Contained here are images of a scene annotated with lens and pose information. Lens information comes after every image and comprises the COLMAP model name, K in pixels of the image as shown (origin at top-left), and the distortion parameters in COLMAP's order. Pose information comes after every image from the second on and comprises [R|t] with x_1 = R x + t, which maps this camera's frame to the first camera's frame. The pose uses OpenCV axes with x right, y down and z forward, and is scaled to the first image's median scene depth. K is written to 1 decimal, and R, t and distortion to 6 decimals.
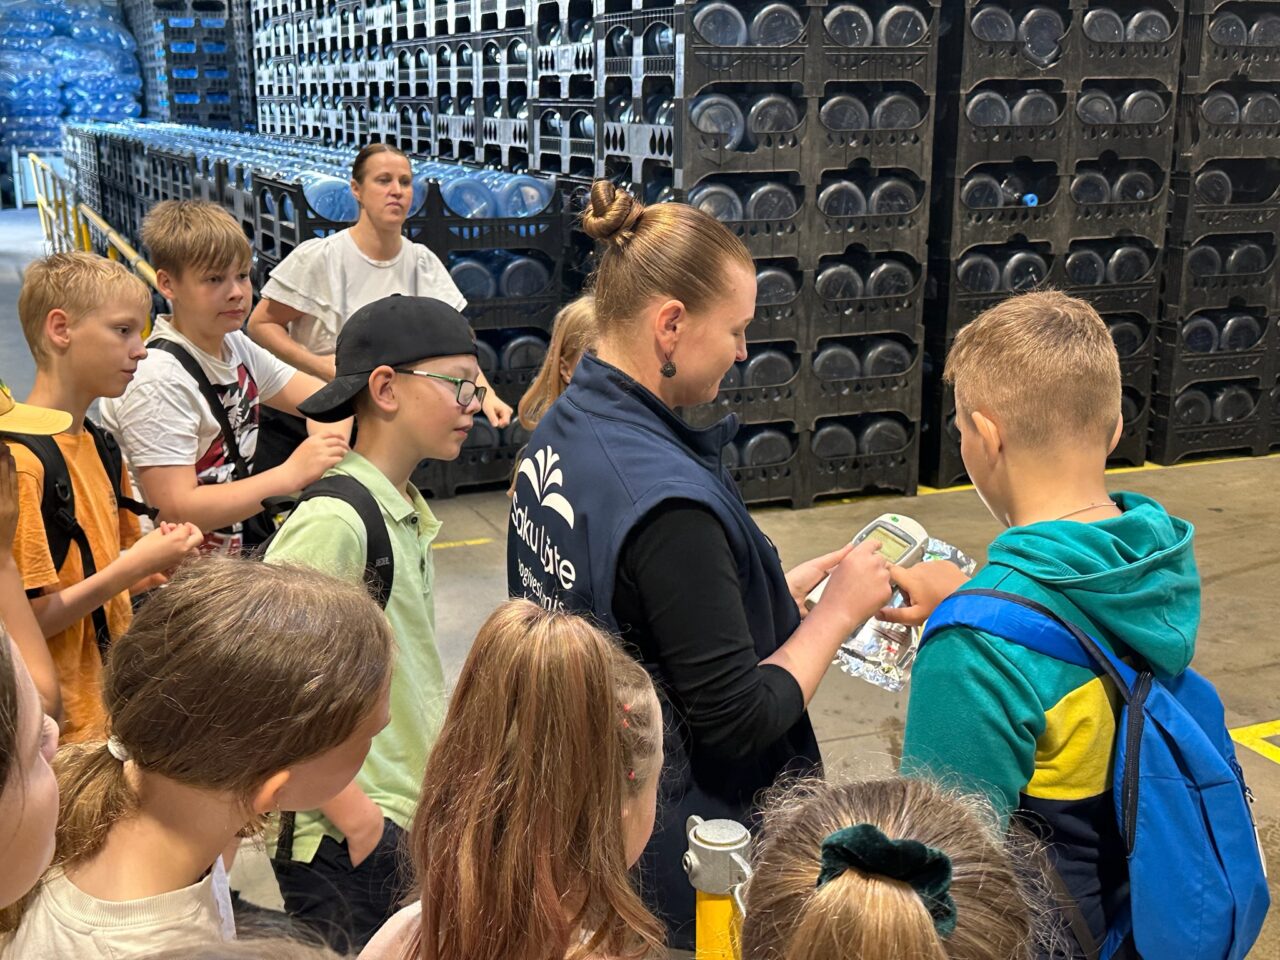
lens RADIAL K [[1536.5, 0, 641.5], [0, 1536.5, 460.0], [0, 0, 1]] dist [0.219275, -0.533468]
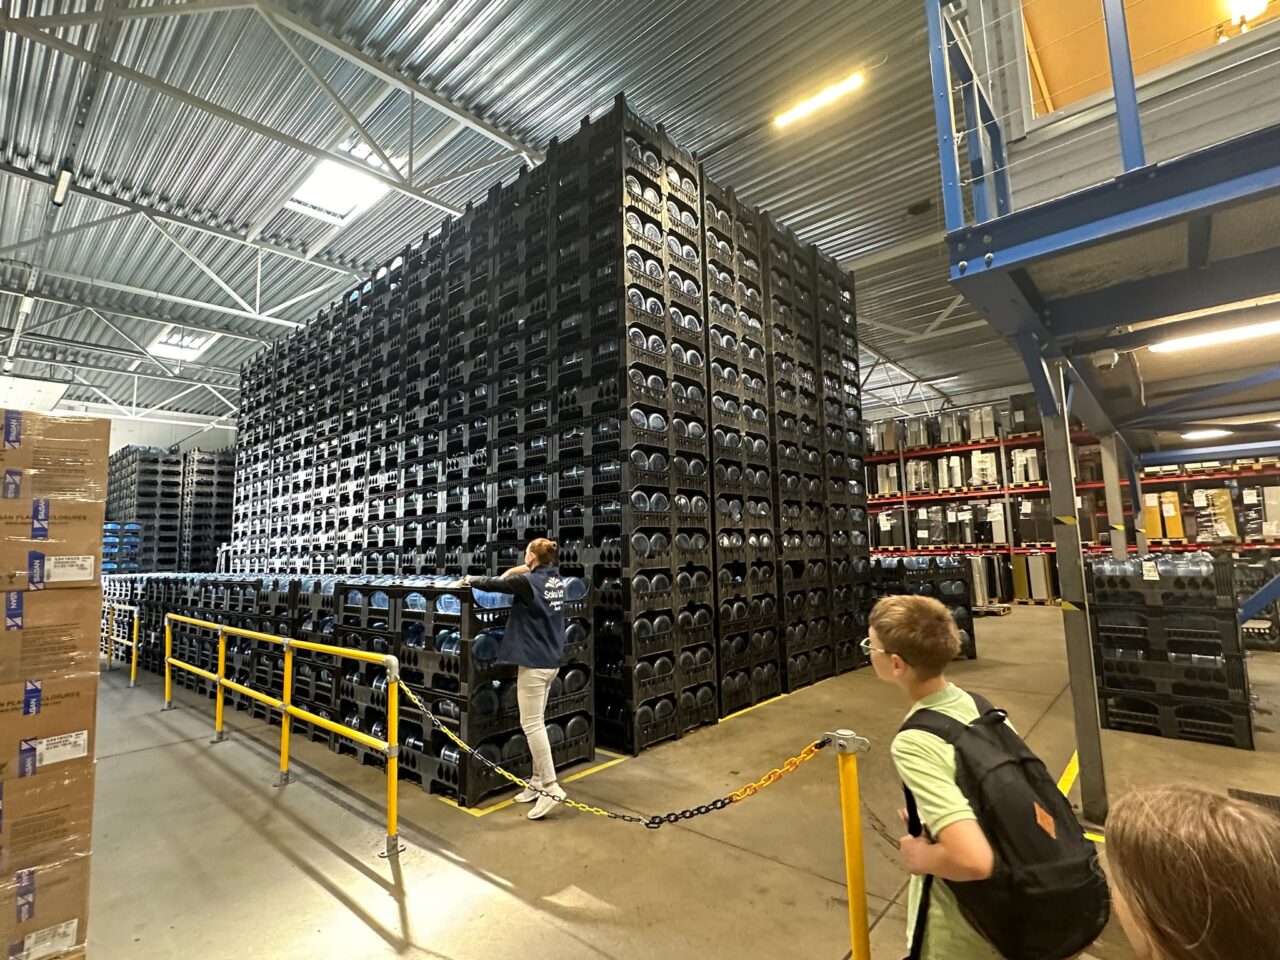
lens RADIAL K [[616.5, 0, 637.1], [0, 616.5, 480.7], [0, 0, 1]] dist [-0.000791, 0.000289]
pose [[0.901075, 0.025265, 0.432928, -0.289871], [0.124880, 0.940897, -0.314829, -0.037202], [-0.415295, 0.337749, 0.844663, 0.256452]]
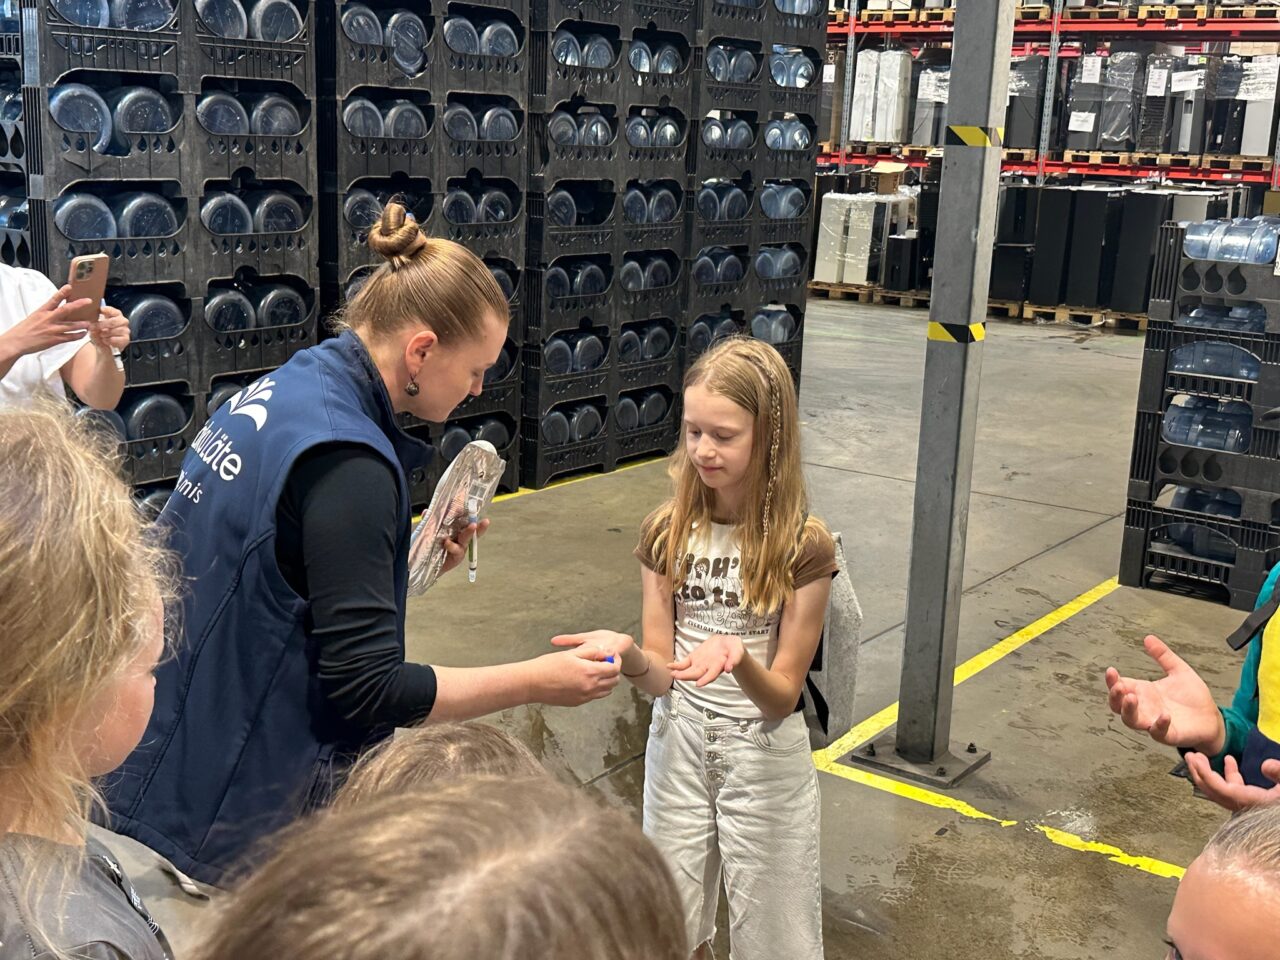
lens RADIAL K [[1570.0, 0, 644.5], [0, 1570.0, 486.8], [0, 0, 1]] dist [0.221002, -0.548645]
pose [[0.849079, -0.086354, 0.521160, -0.142982], [0.082774, 0.996111, 0.030196, -0.024921], [-0.521741, 0.017499, 0.852925, 0.124288]]
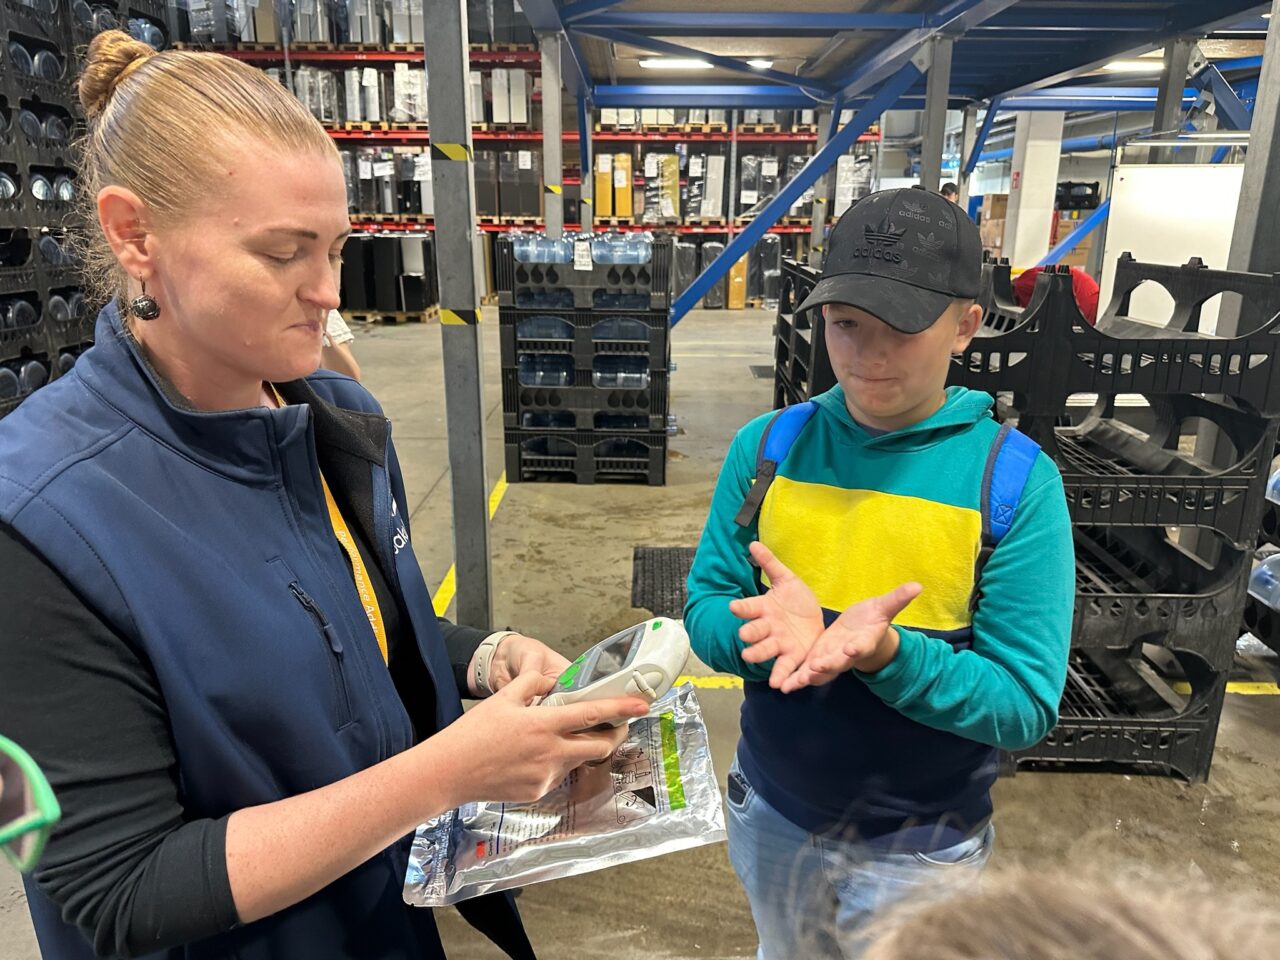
lens RADIAL K [[908.6, 0, 640.5], [0, 908.6, 474.1], [0, 0, 1]] dist [0.020131, -0.022339]
pose [[0.382029, -0.248044, 0.890240, -0.091271], [0.203992, 0.962179, 0.180549, -0.045010], [-0.901355, 0.112627, 0.418180, 0.332892]]
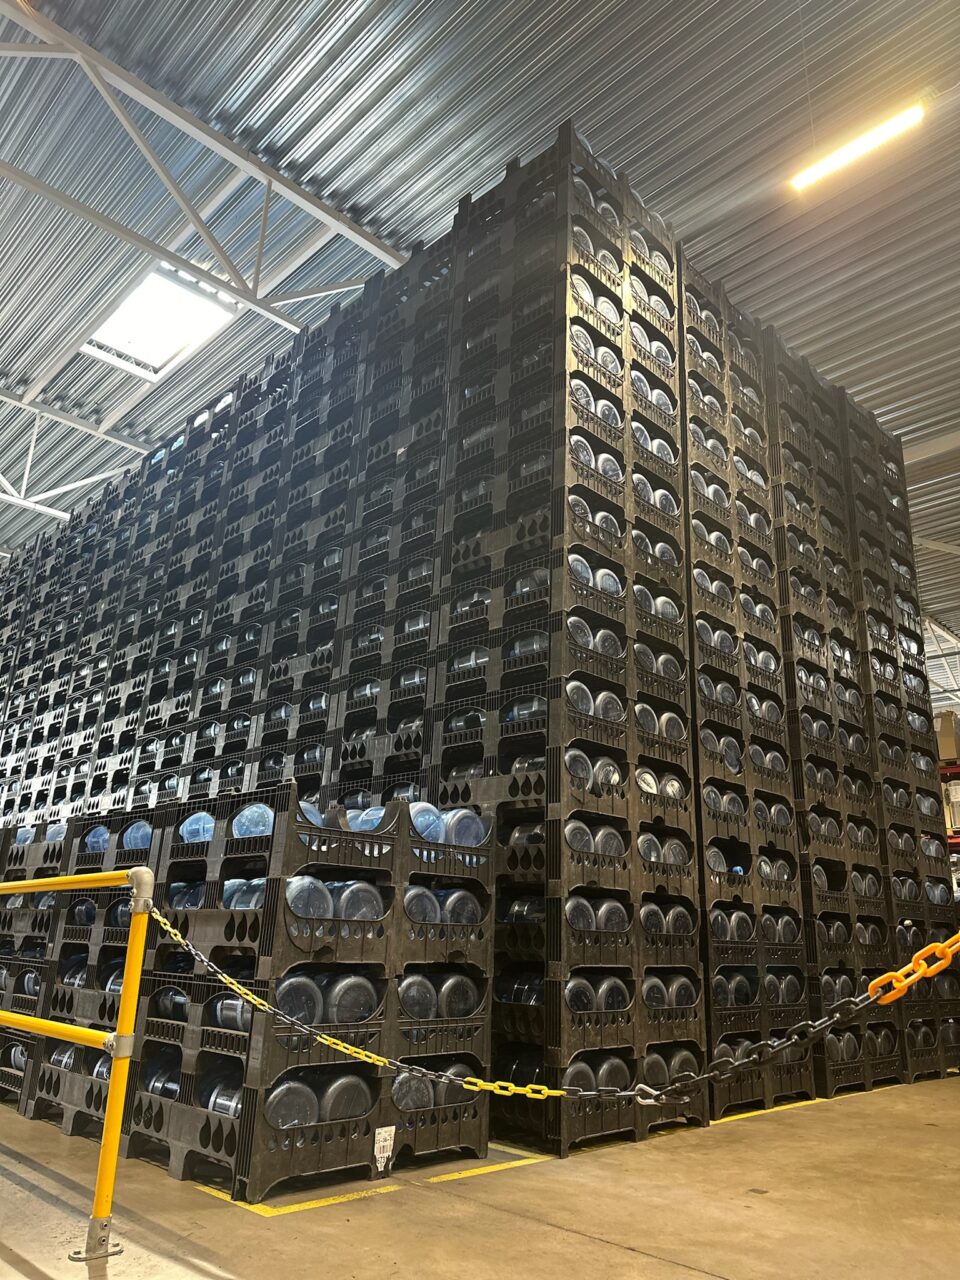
lens RADIAL K [[887.8, 0, 480.0], [0, 887.8, 640.0], [0, 0, 1]] dist [0.159474, -0.283024]
pose [[0.924168, 0.146610, 0.352732, -0.266961], [0.056778, 0.860432, -0.506393, 0.044569], [-0.377744, 0.488019, 0.786859, 0.389034]]
